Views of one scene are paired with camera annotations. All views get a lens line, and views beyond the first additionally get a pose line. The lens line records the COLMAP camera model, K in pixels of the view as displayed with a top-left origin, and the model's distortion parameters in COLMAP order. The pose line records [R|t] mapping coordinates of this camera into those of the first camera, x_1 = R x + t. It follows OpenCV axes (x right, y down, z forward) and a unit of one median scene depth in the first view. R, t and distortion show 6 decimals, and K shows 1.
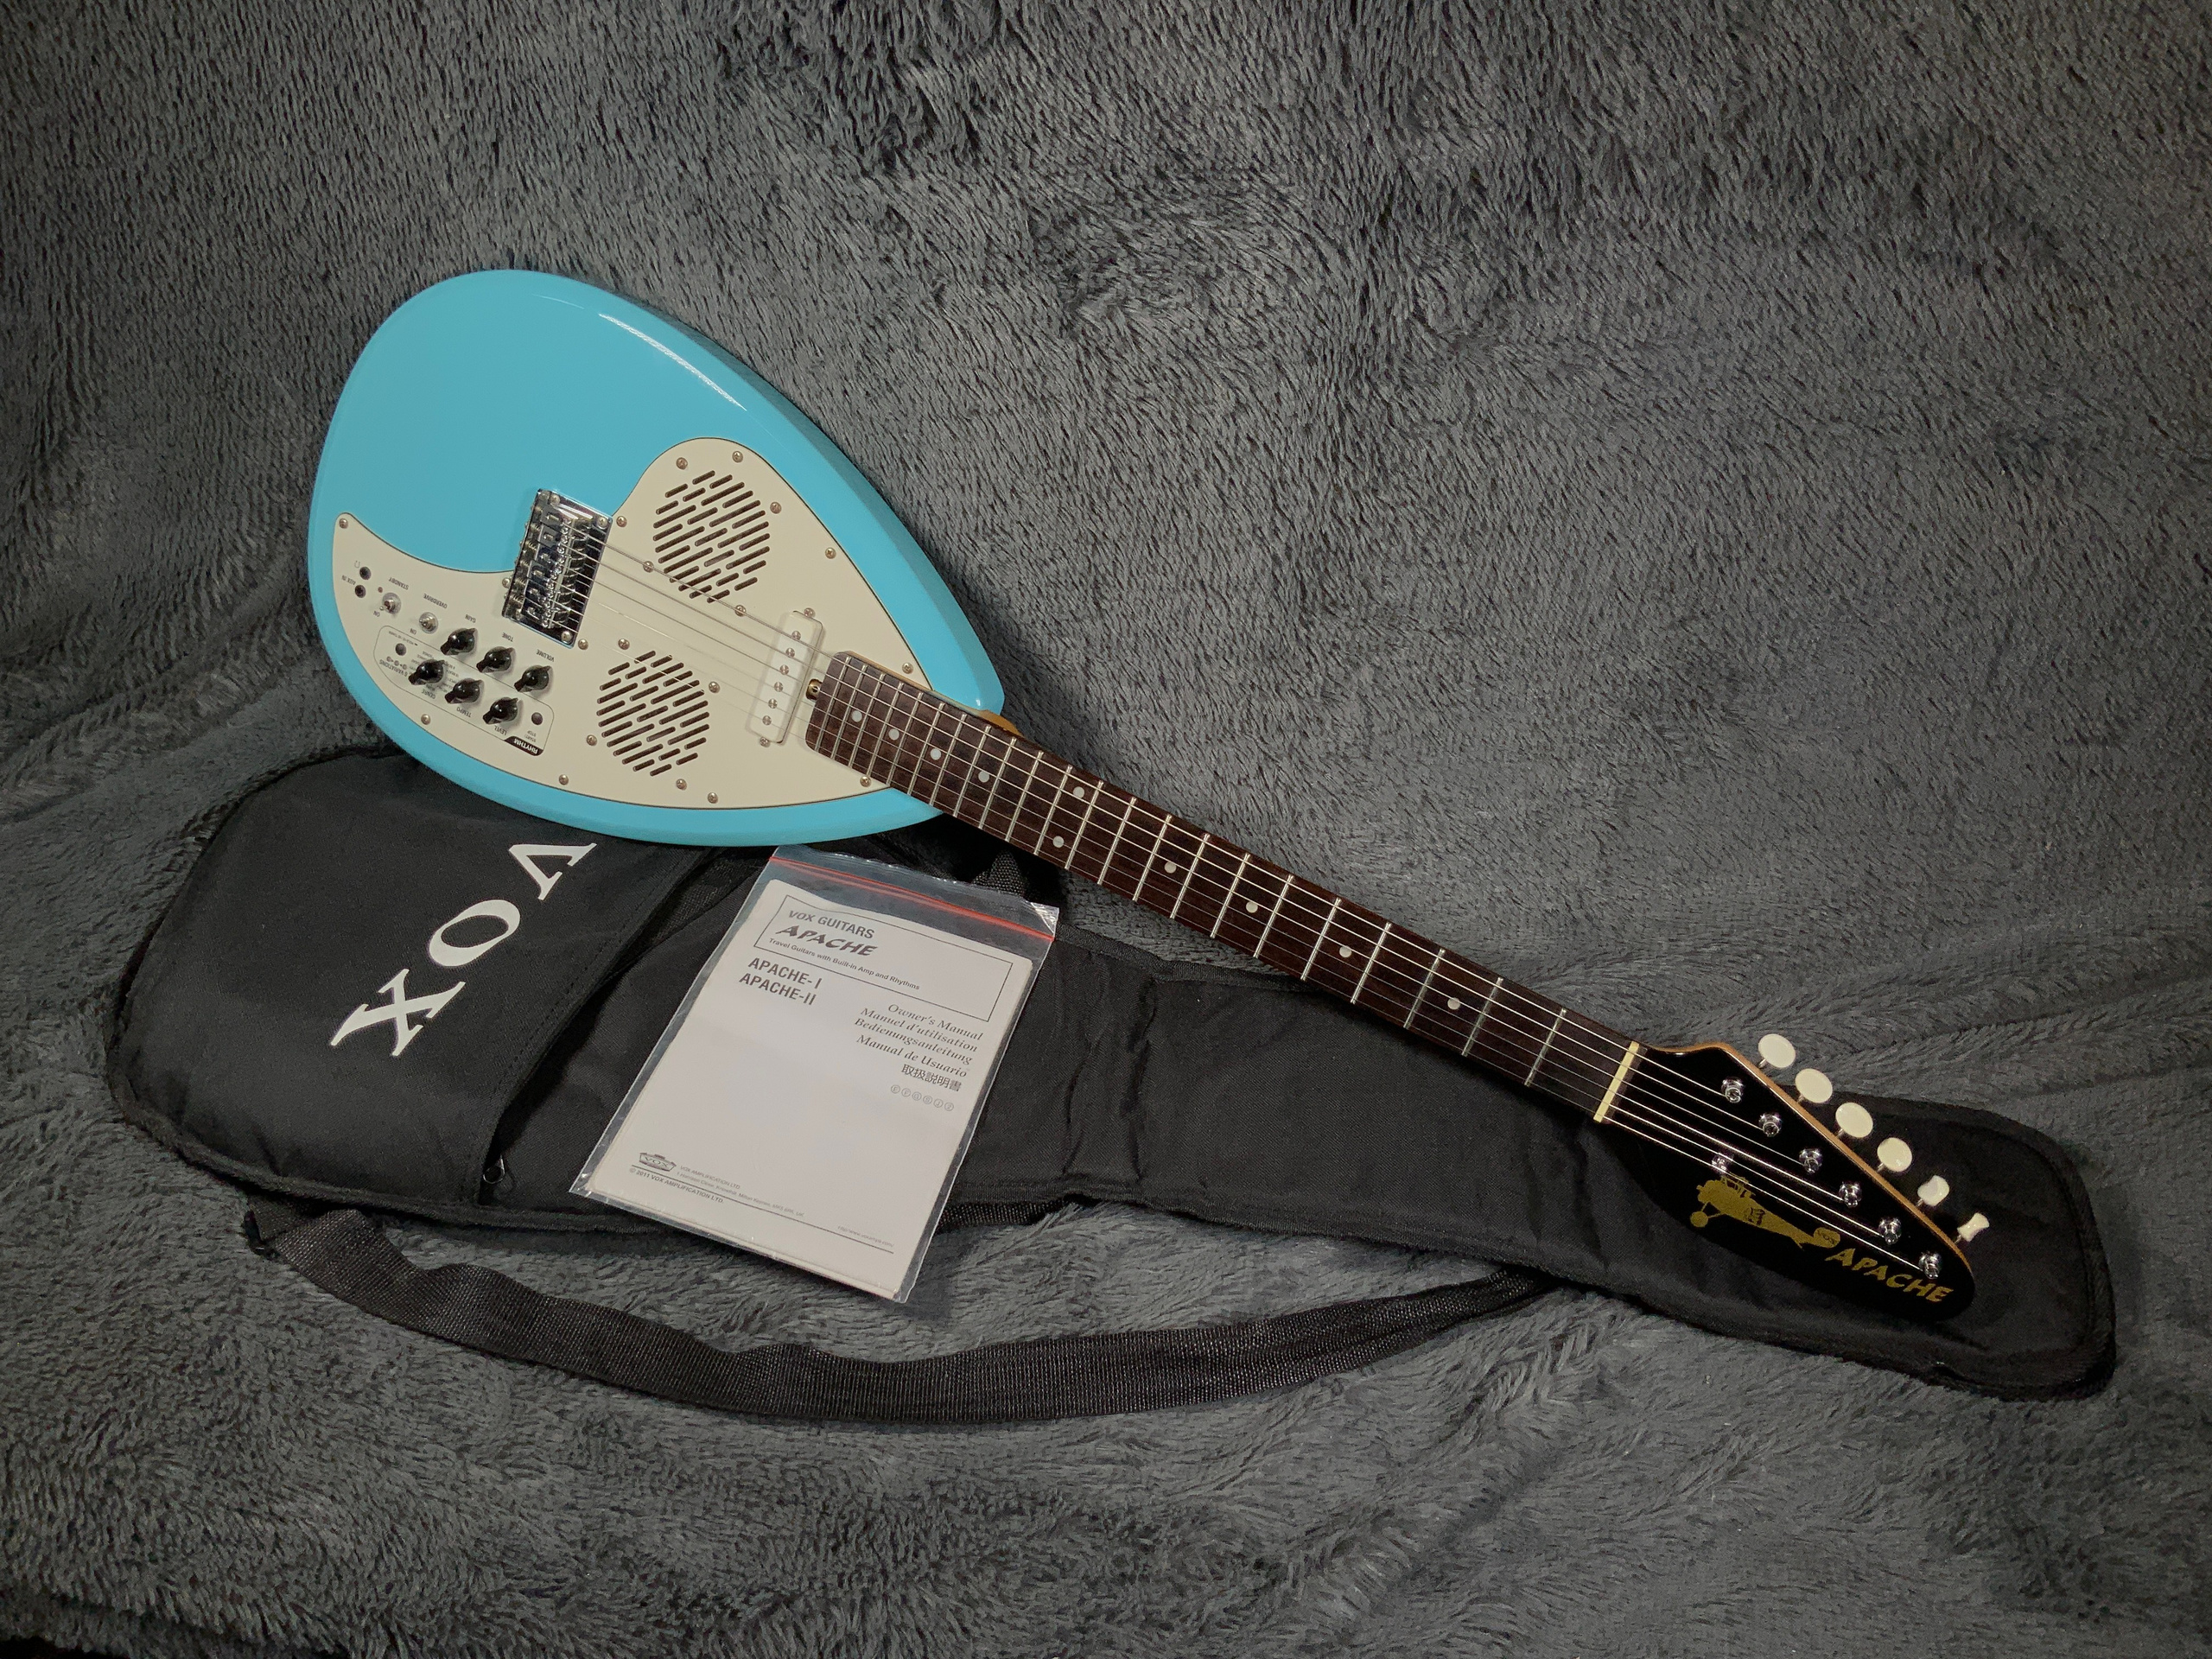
lens RADIAL K [[1812.1, 0, 1100.8], [0, 1812.1, 838.4], [0, 0, 1]] dist [0.113093, -0.228479]
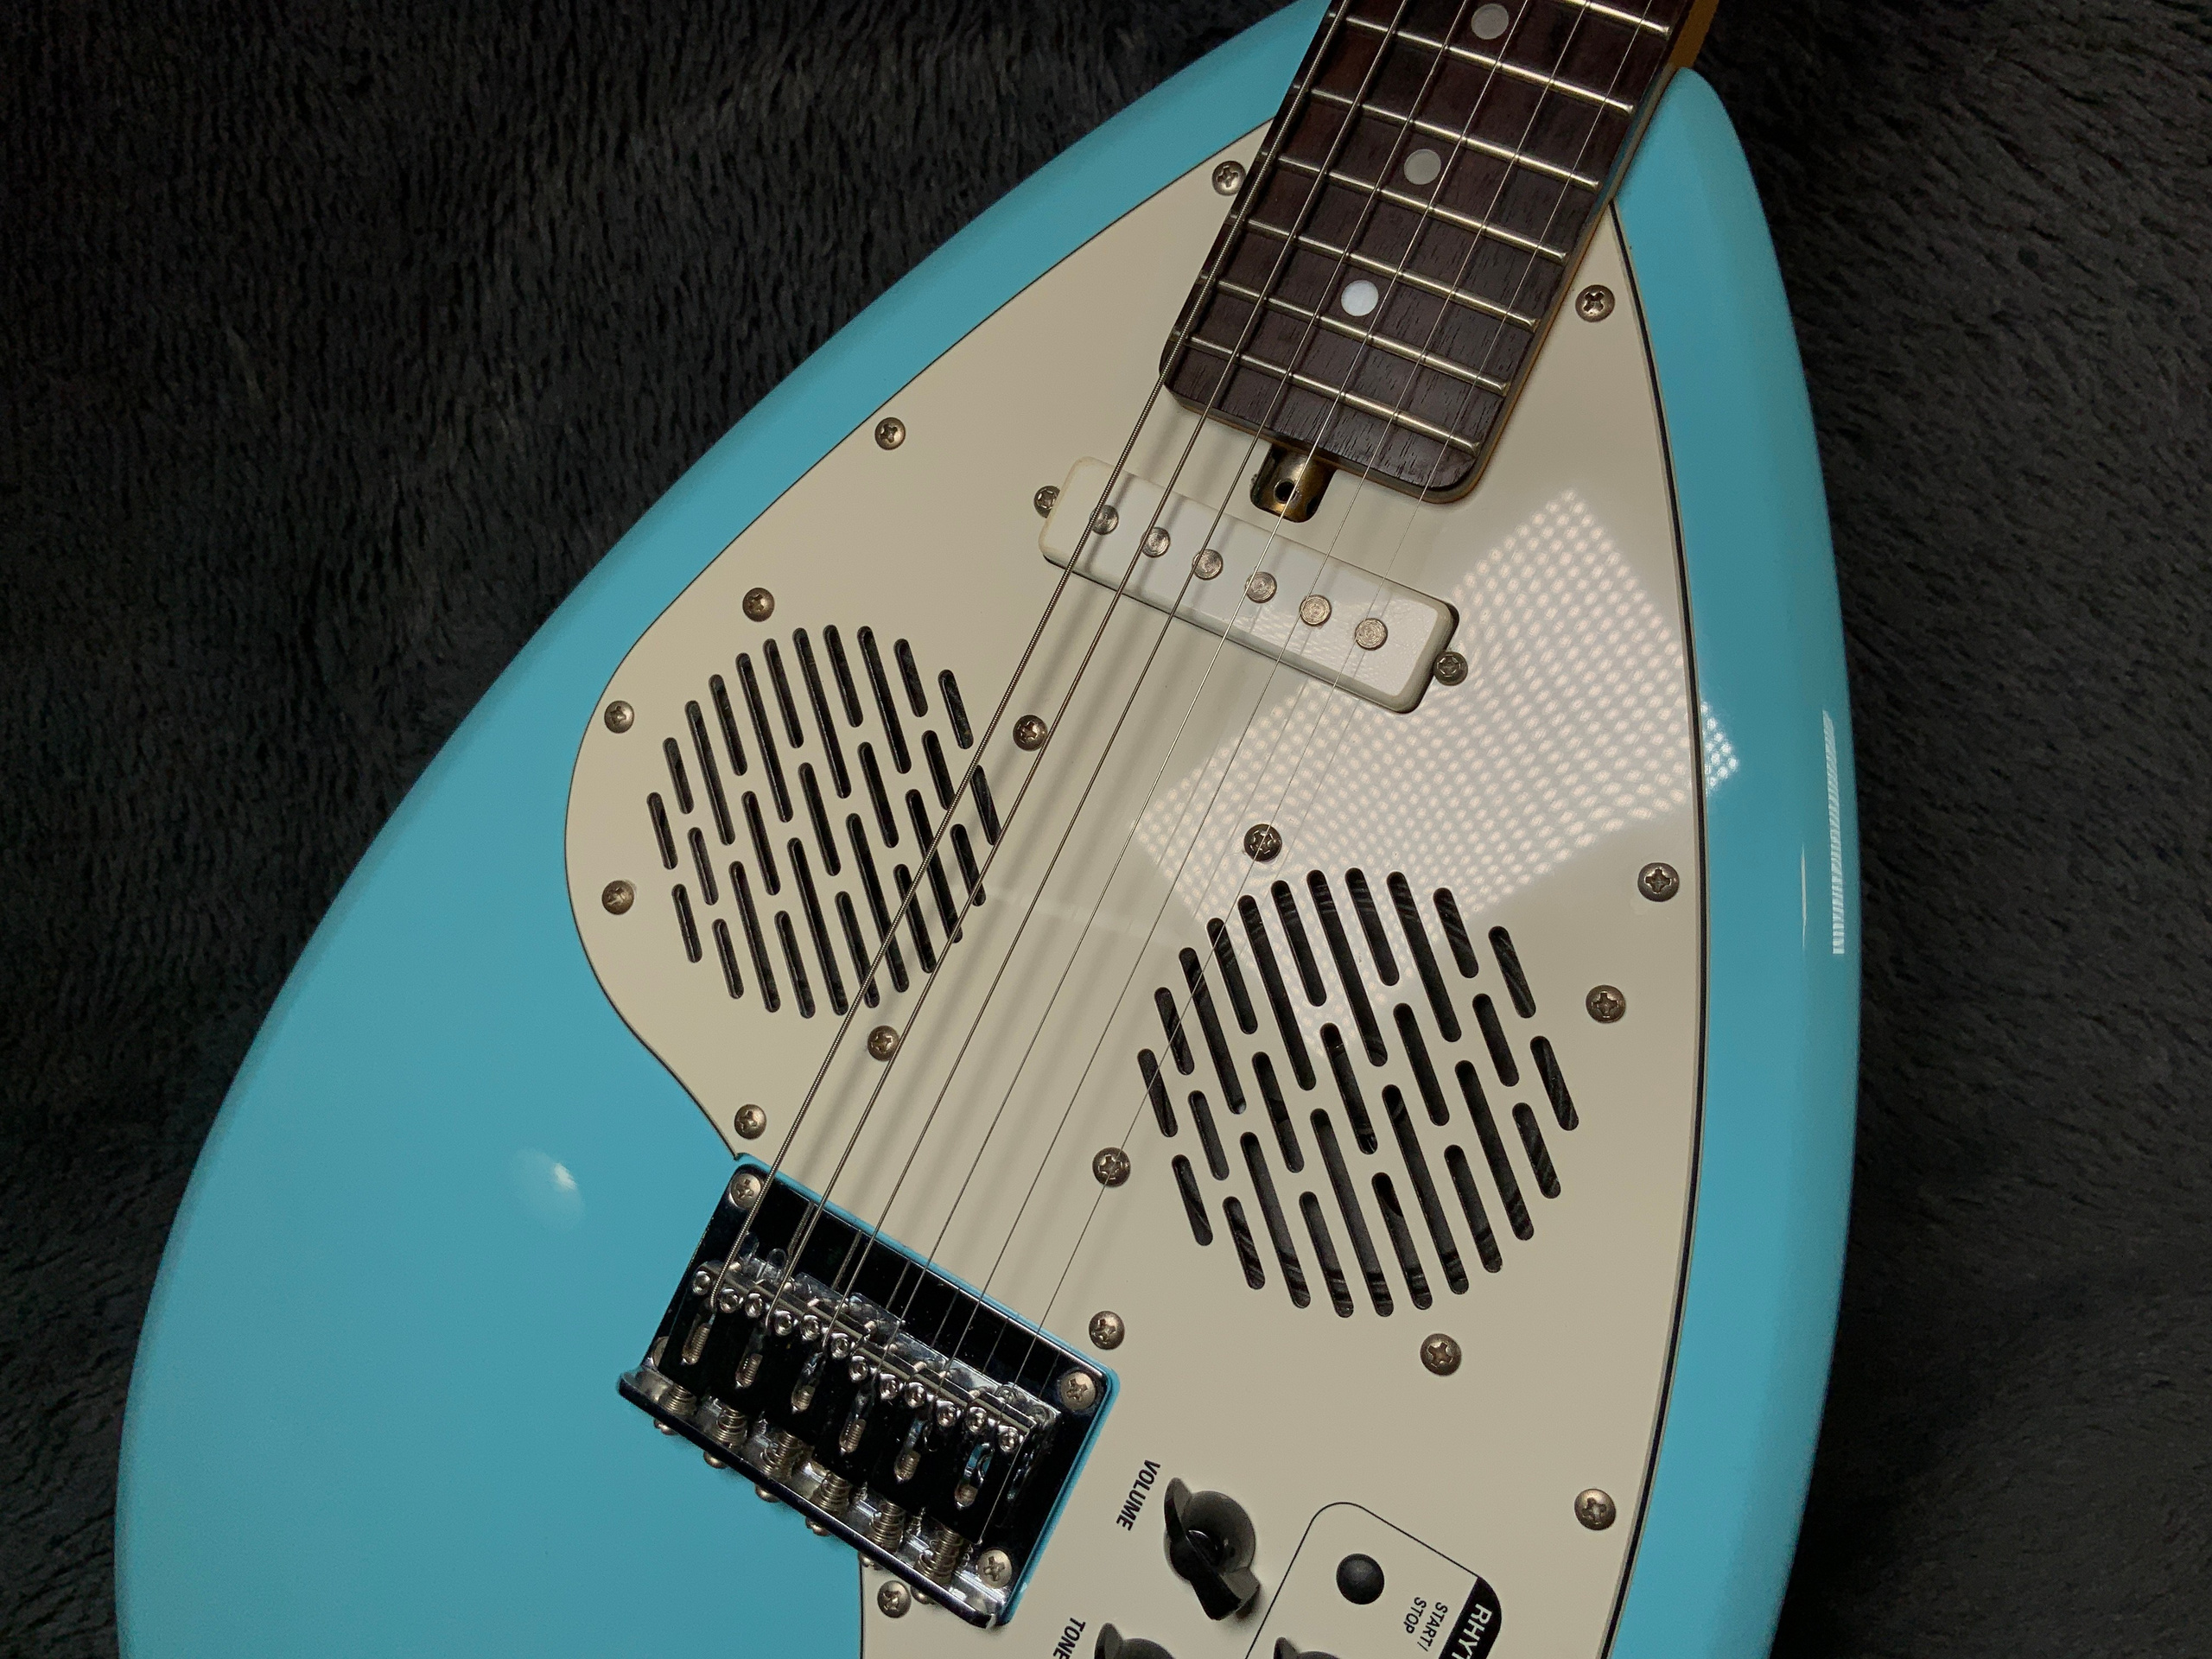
lens RADIAL K [[1830.5, 0, 1115.4], [0, 1830.5, 829.2], [0, 0, 1]] dist [0.105681, -0.204720]
pose [[0.150653, -0.909180, 0.388194, -0.335576], [0.894895, -0.041438, -0.444348, 0.029518], [0.420078, 0.414336, 0.807379, 0.756382]]
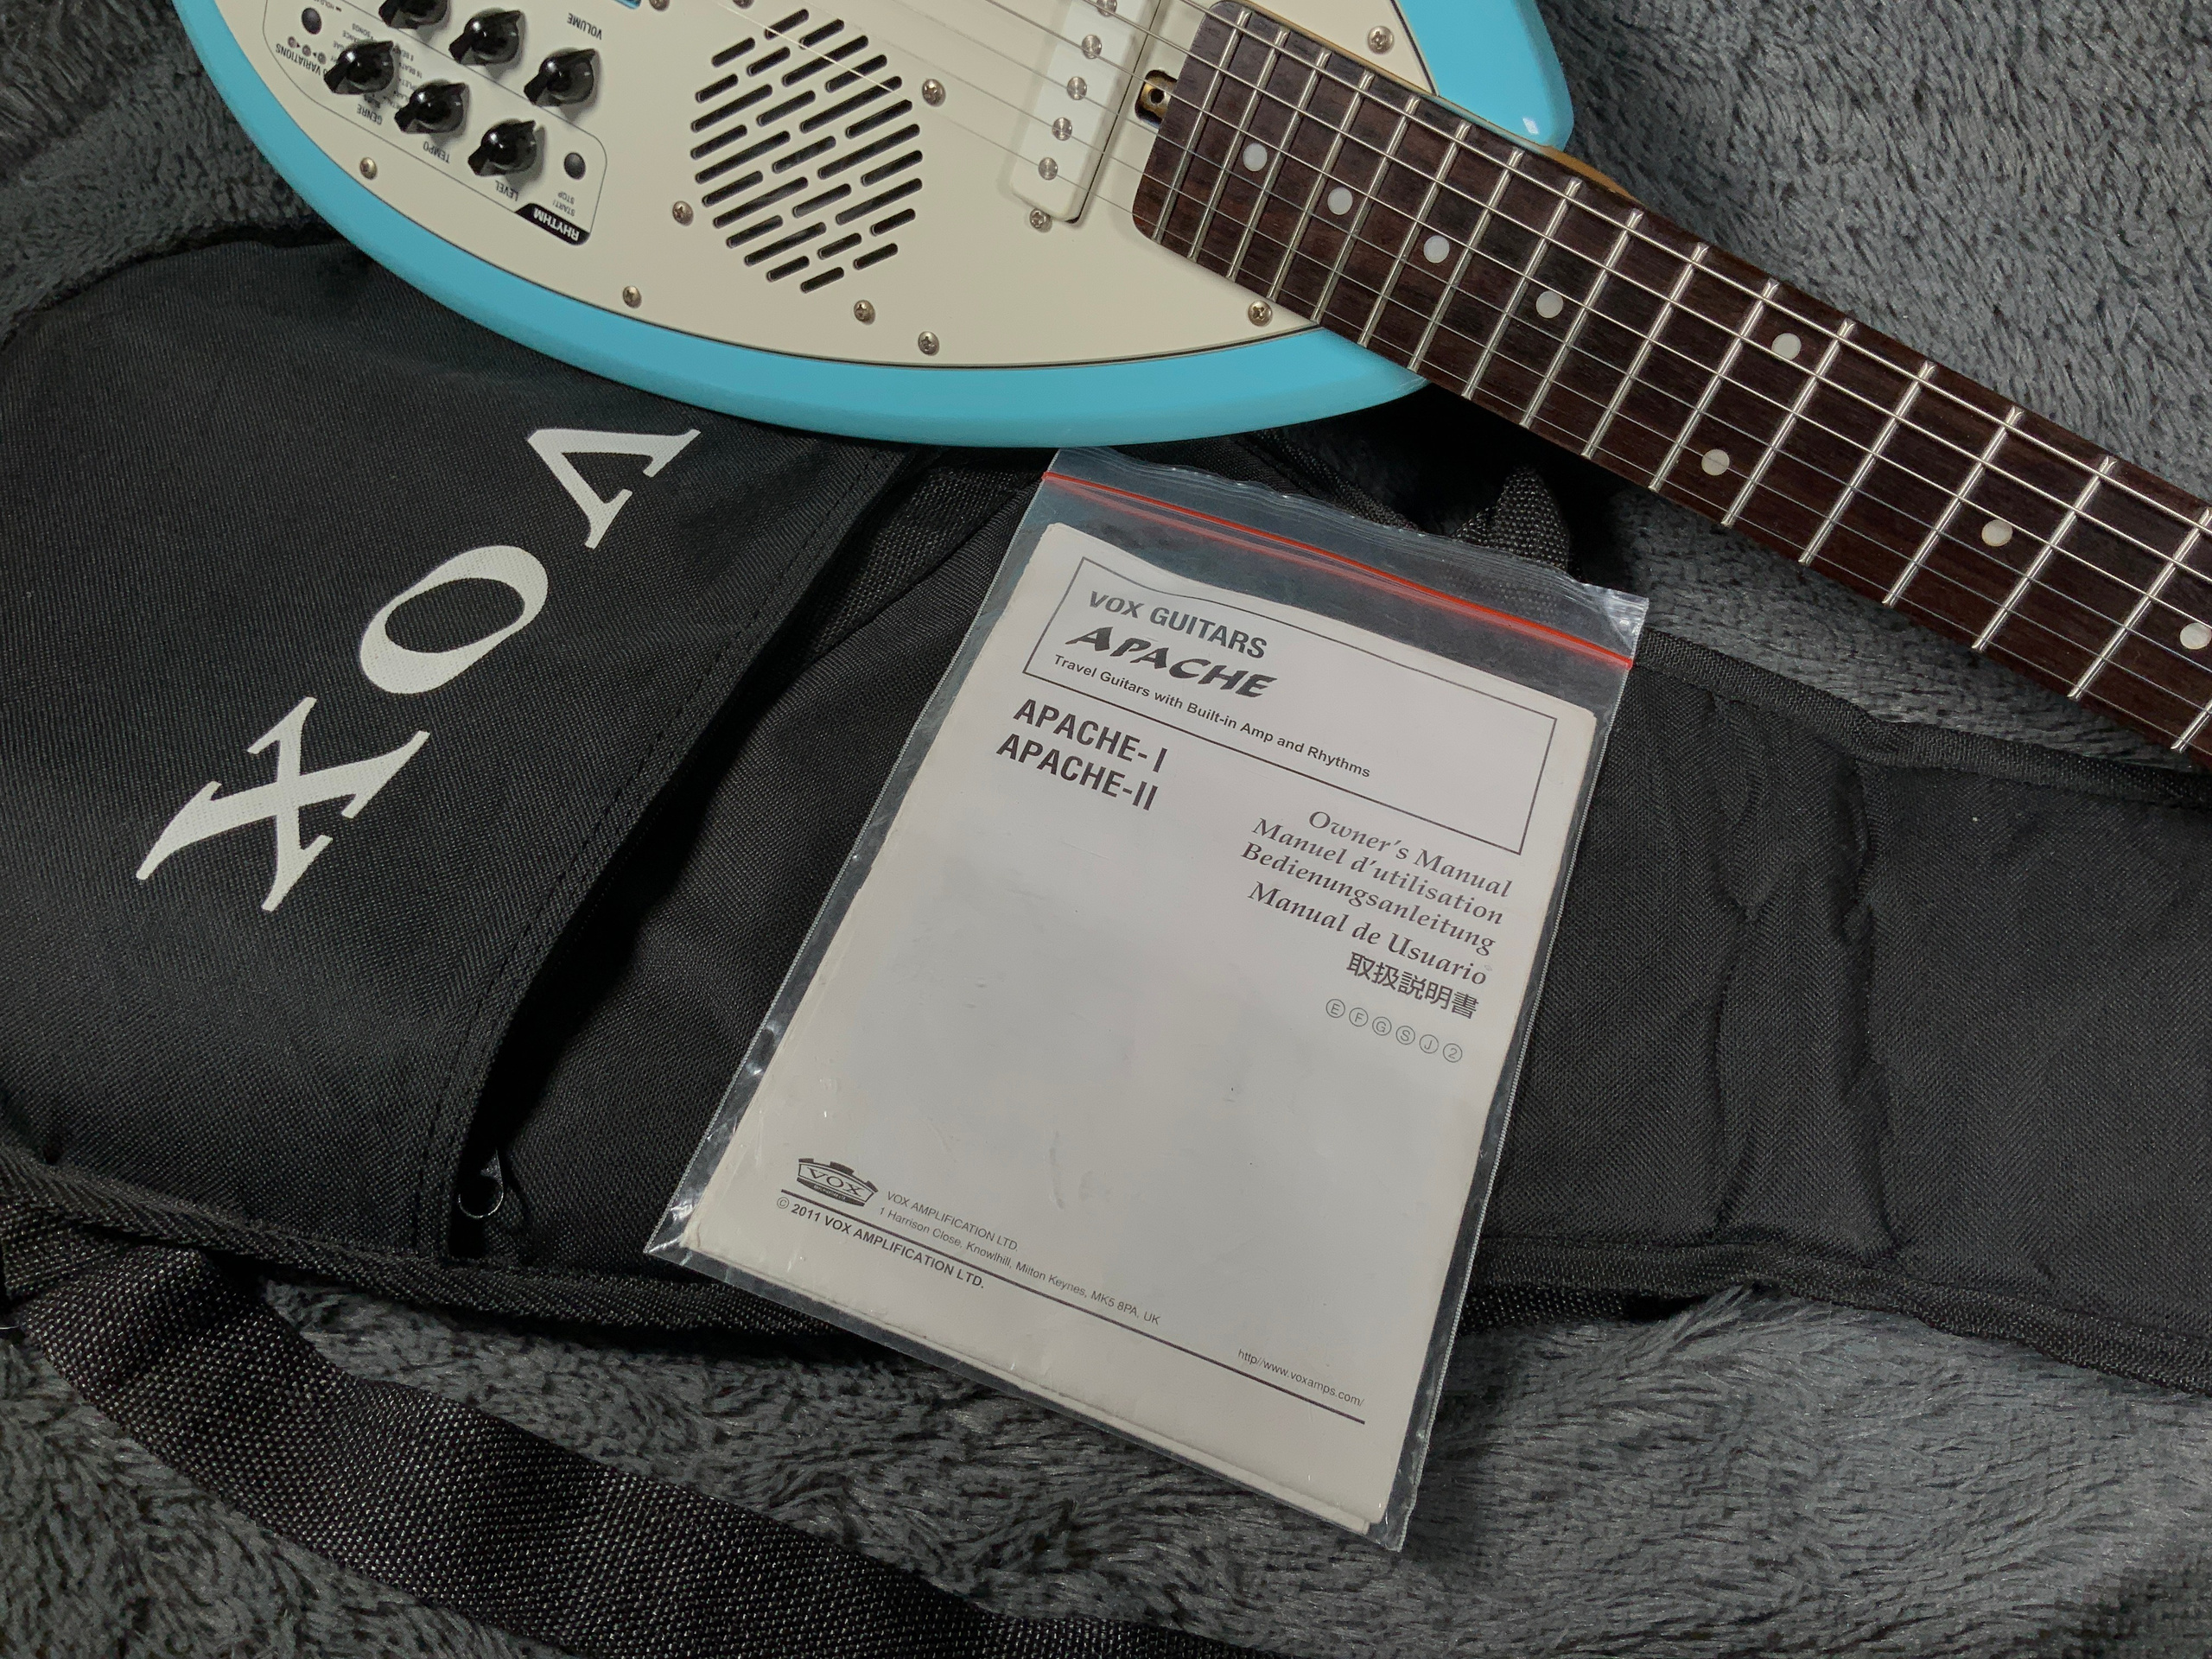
lens RADIAL K [[1812.1, 0, 1100.8], [0, 1812.1, 838.4], [0, 0, 1]] dist [0.113093, -0.228479]
pose [[0.996321, 0.042745, -0.074285, -0.129154], [-0.023897, 0.970928, 0.238175, -0.011275], [0.082306, -0.235523, 0.968377, 0.516033]]
